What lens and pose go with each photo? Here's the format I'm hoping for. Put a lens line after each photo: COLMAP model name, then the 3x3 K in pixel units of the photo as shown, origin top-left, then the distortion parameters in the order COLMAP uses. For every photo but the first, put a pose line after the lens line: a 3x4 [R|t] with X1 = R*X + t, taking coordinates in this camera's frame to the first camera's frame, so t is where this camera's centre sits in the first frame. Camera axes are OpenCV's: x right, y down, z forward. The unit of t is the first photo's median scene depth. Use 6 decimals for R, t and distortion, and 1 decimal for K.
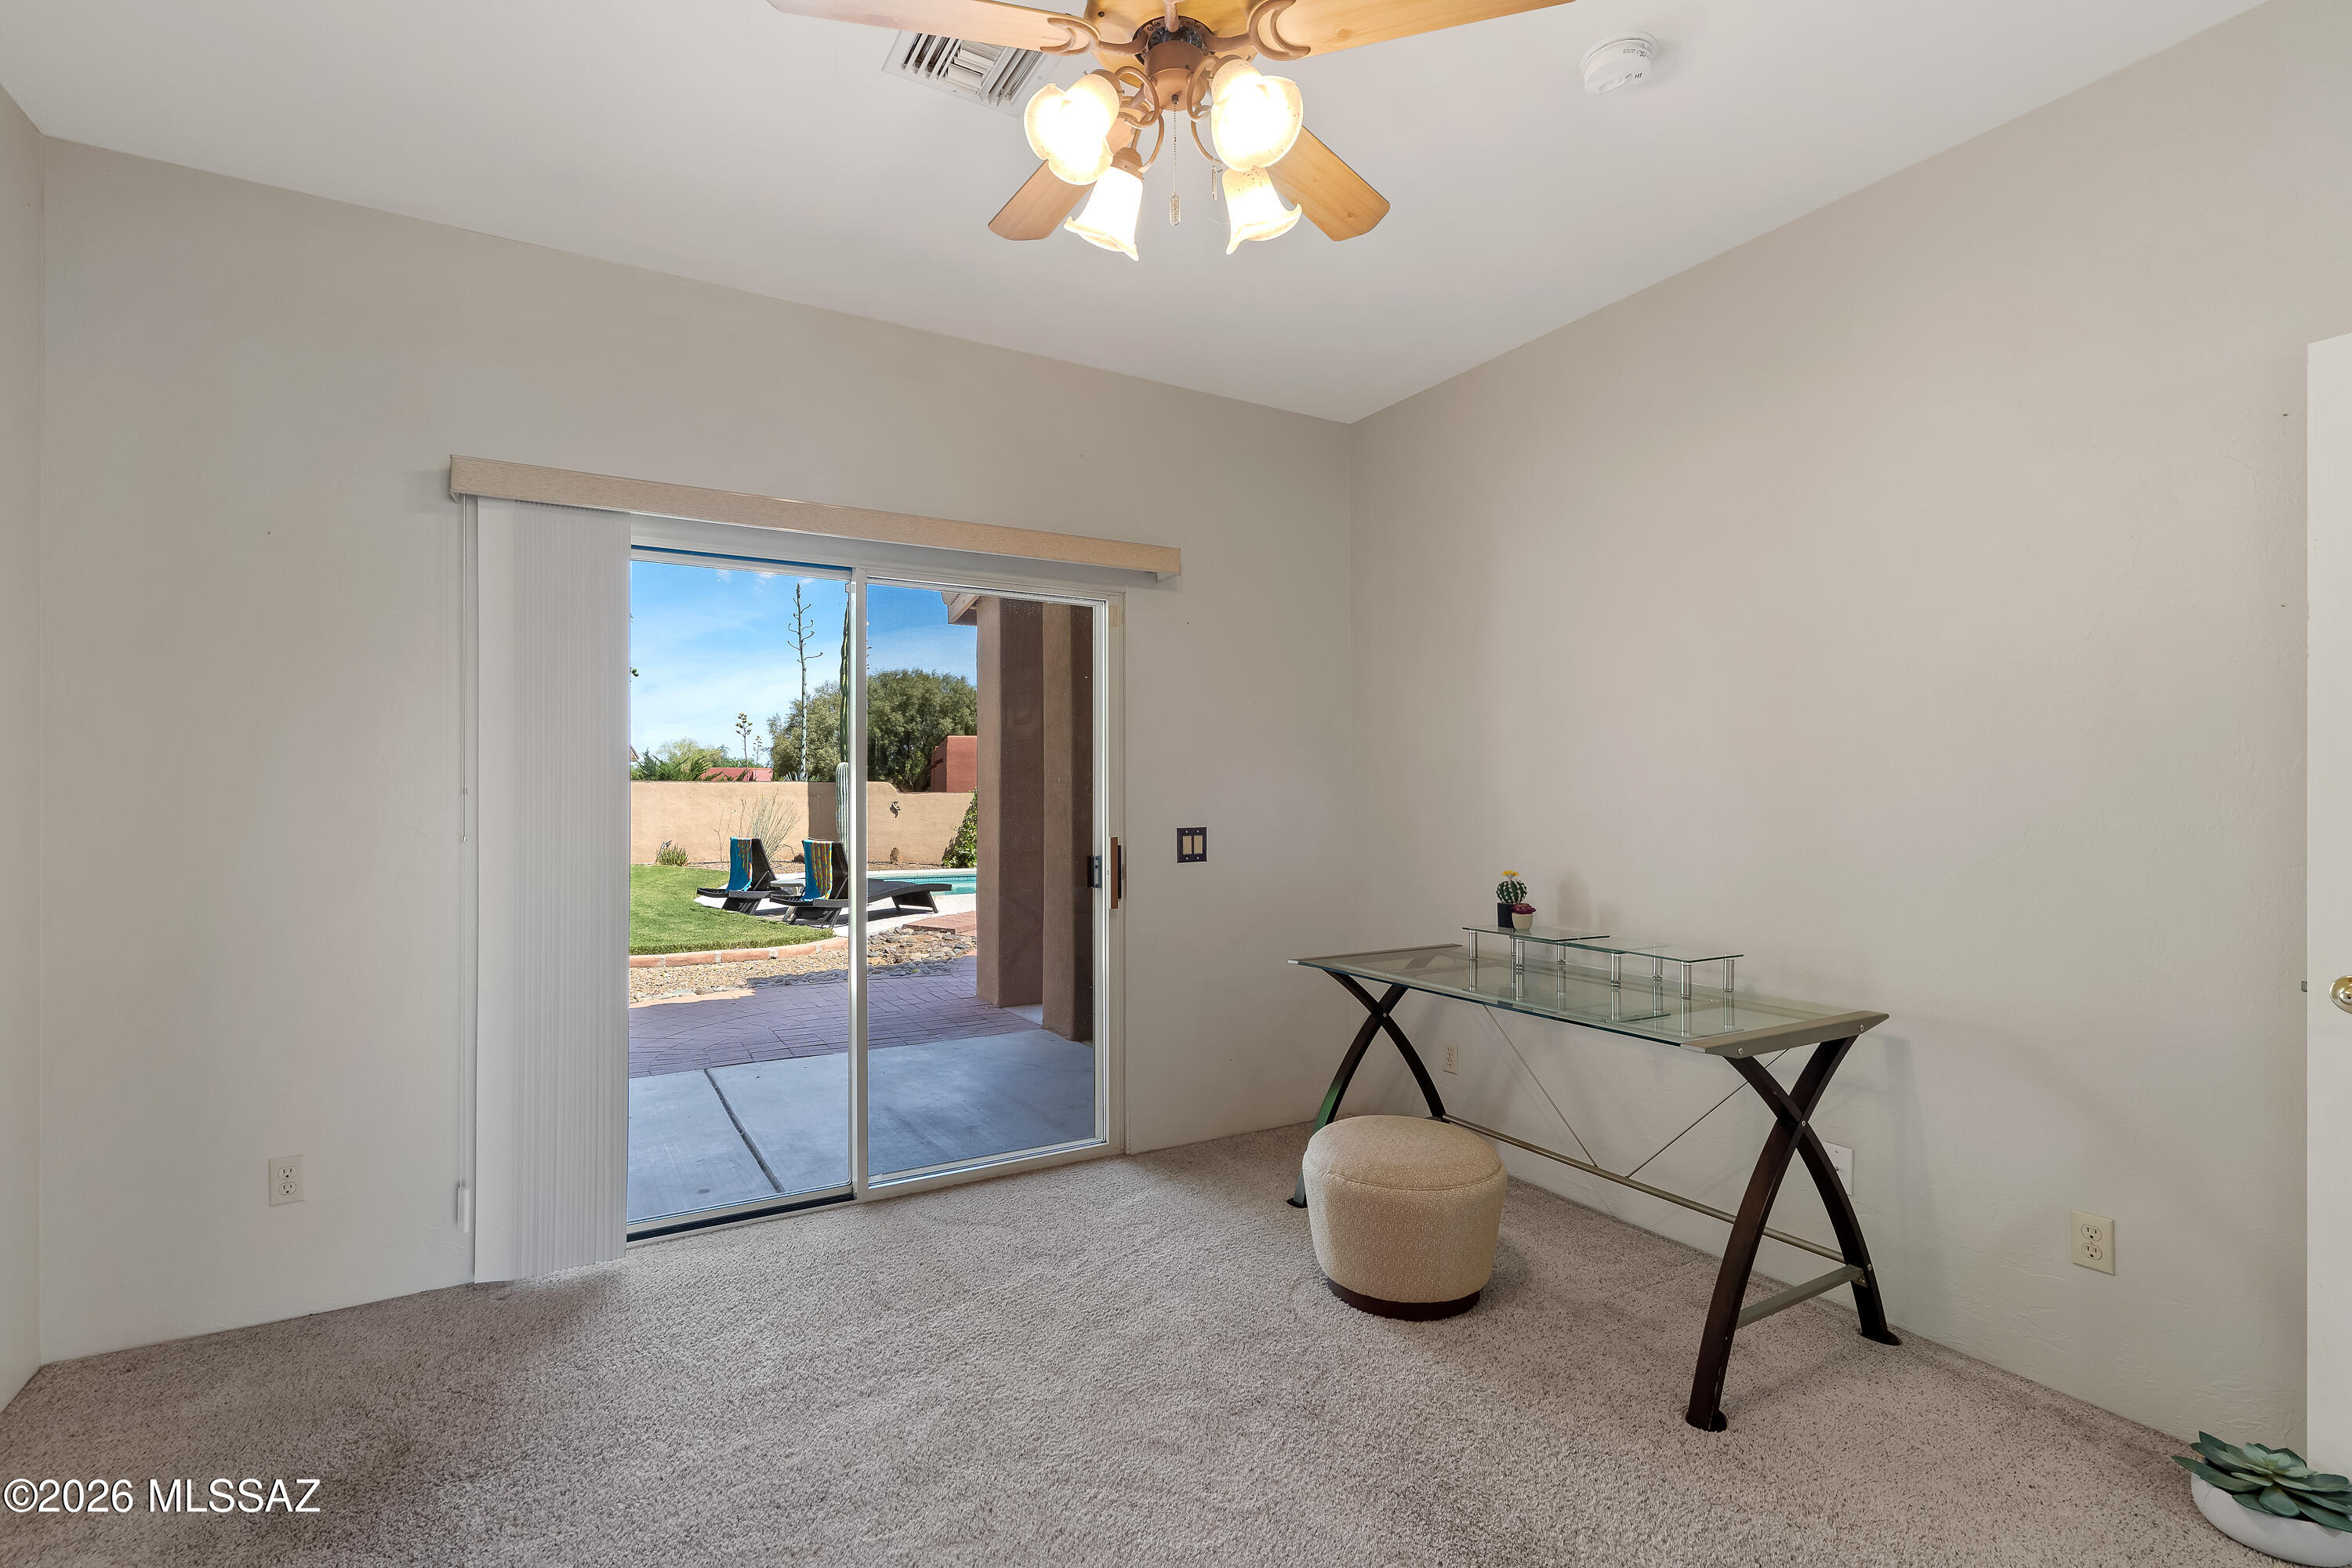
lens RADIAL K [[1093.1, 0, 1174.4], [0, 1093.1, 786.3], [0, 0, 1]] dist [-0.008424, 0.002514]
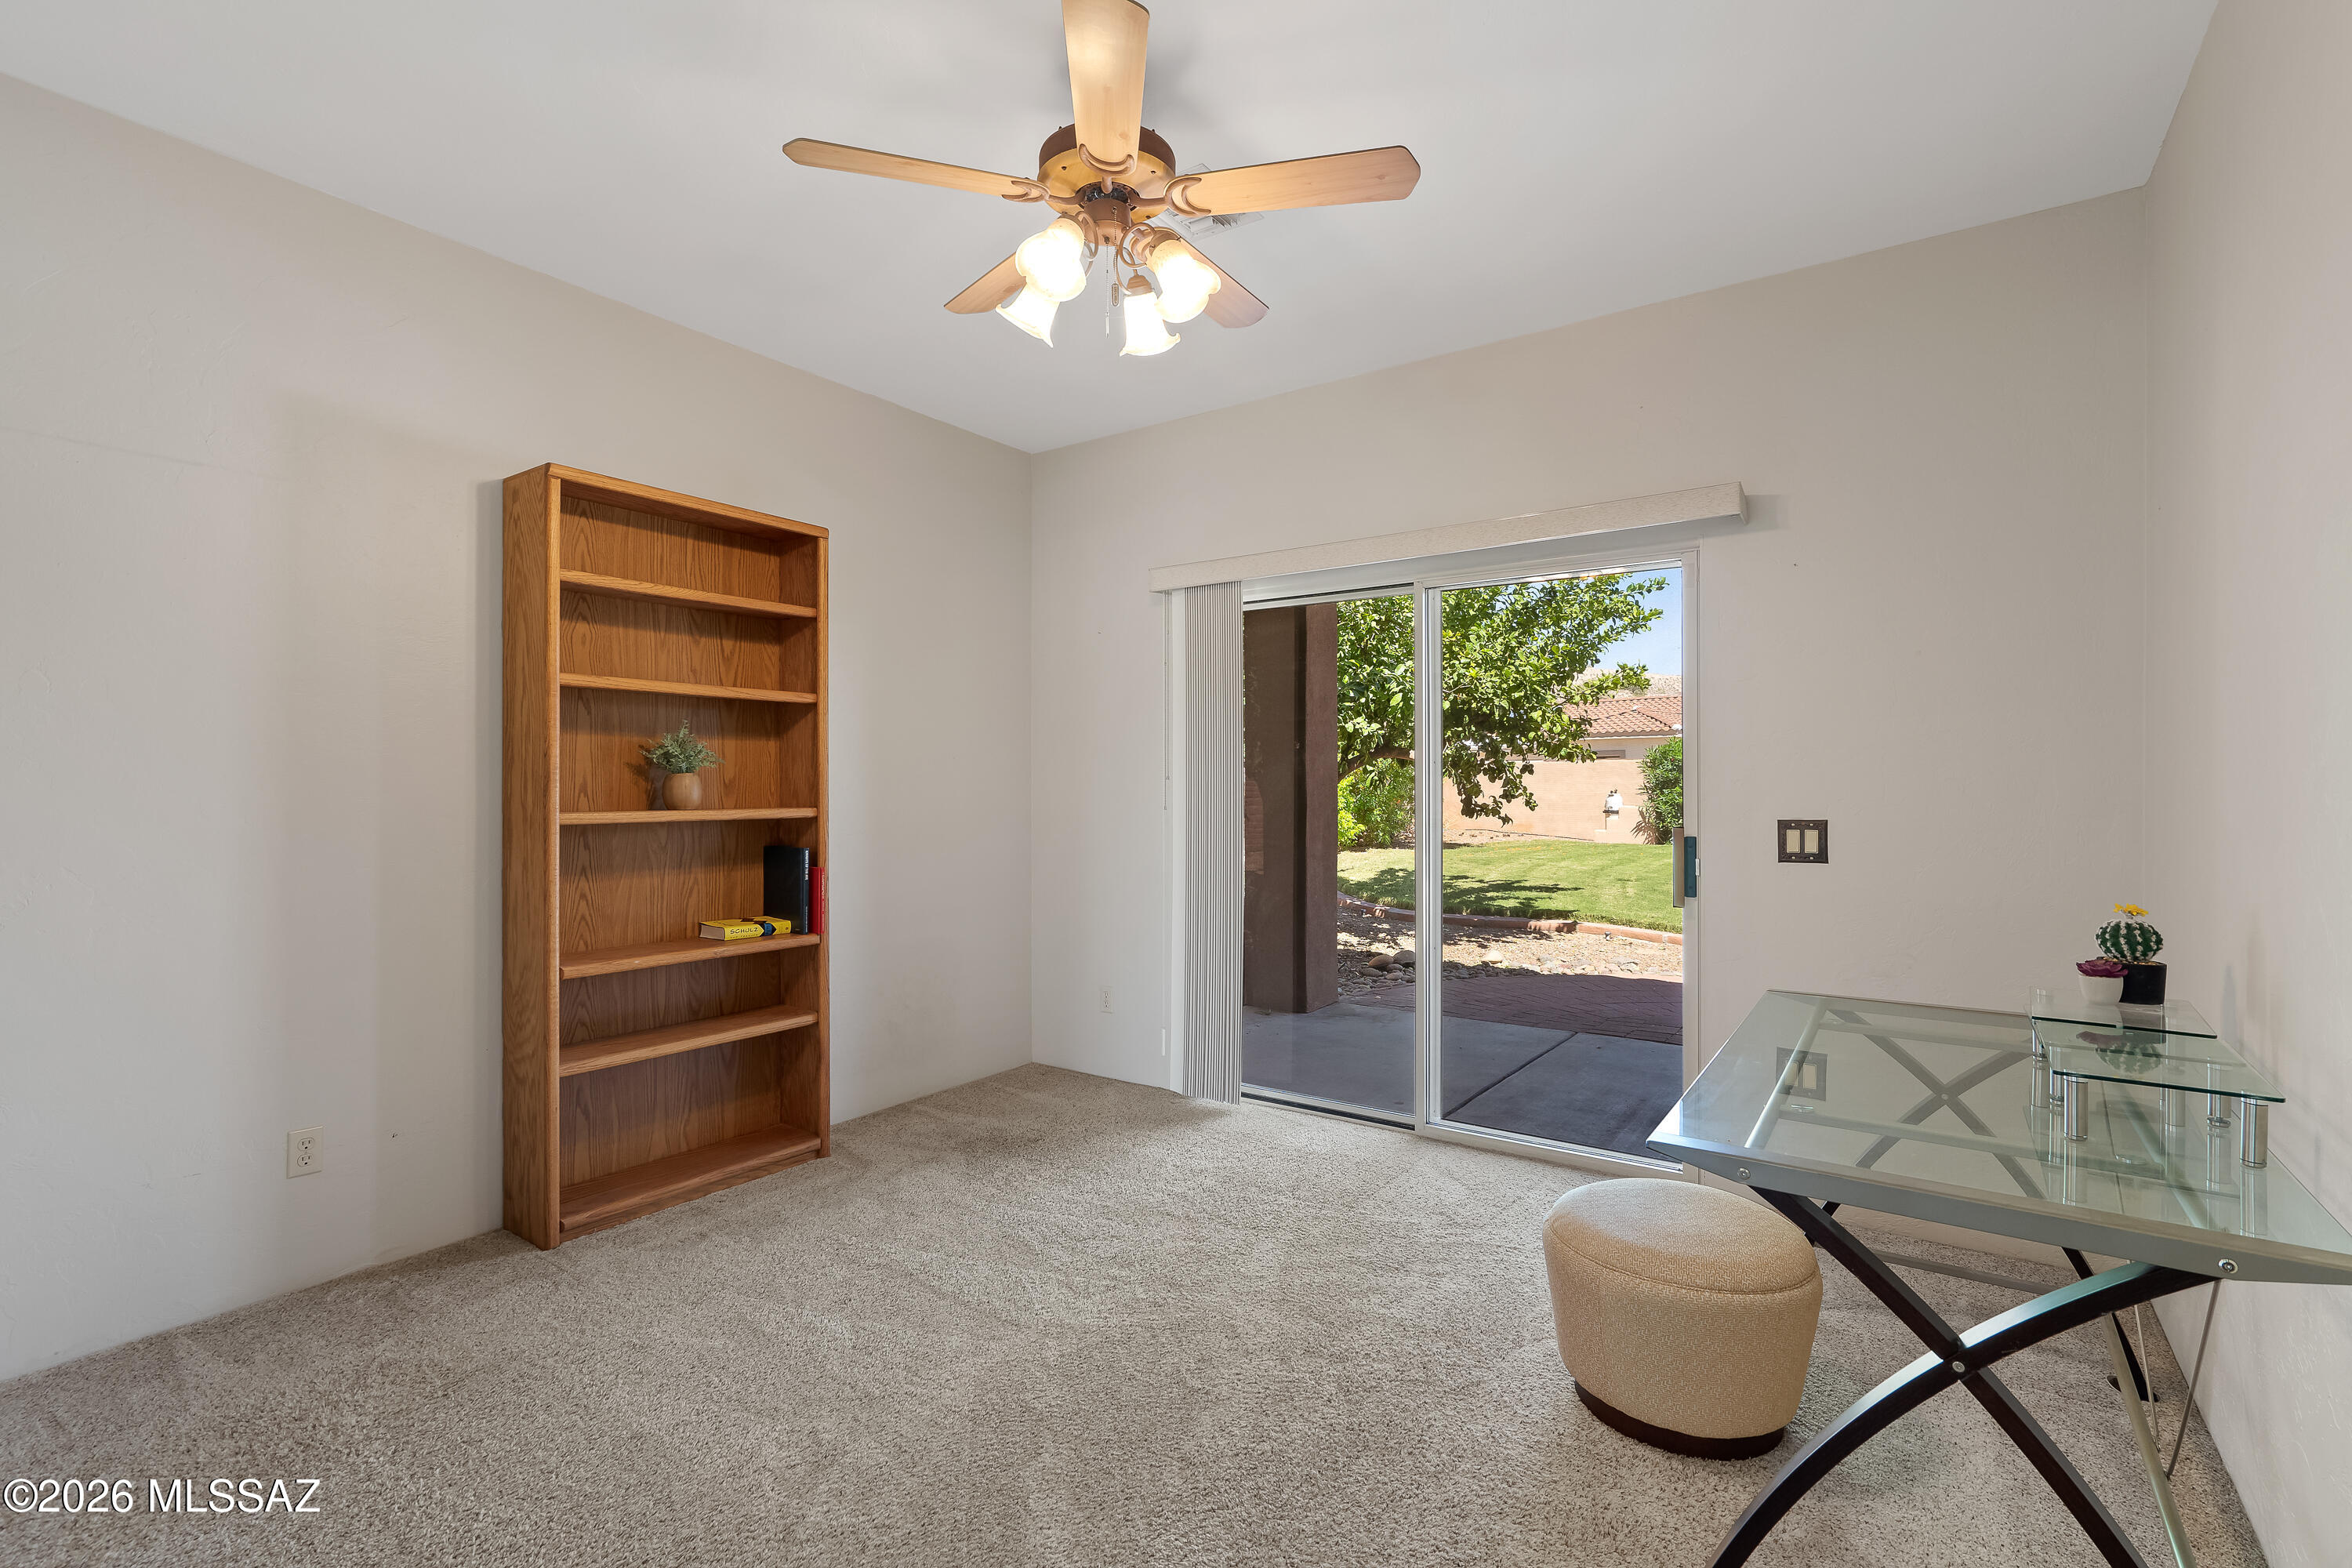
lens RADIAL K [[1093.1, 0, 1157.4], [0, 1093.1, 788.7], [0, 0, 1]] dist [-0.008424, 0.002514]
pose [[0.381805, 0.000318, -0.924243, 0.576706], [0.010893, 0.999929, 0.004844, 0.006323], [0.924179, -0.011917, 0.381775, 0.265774]]
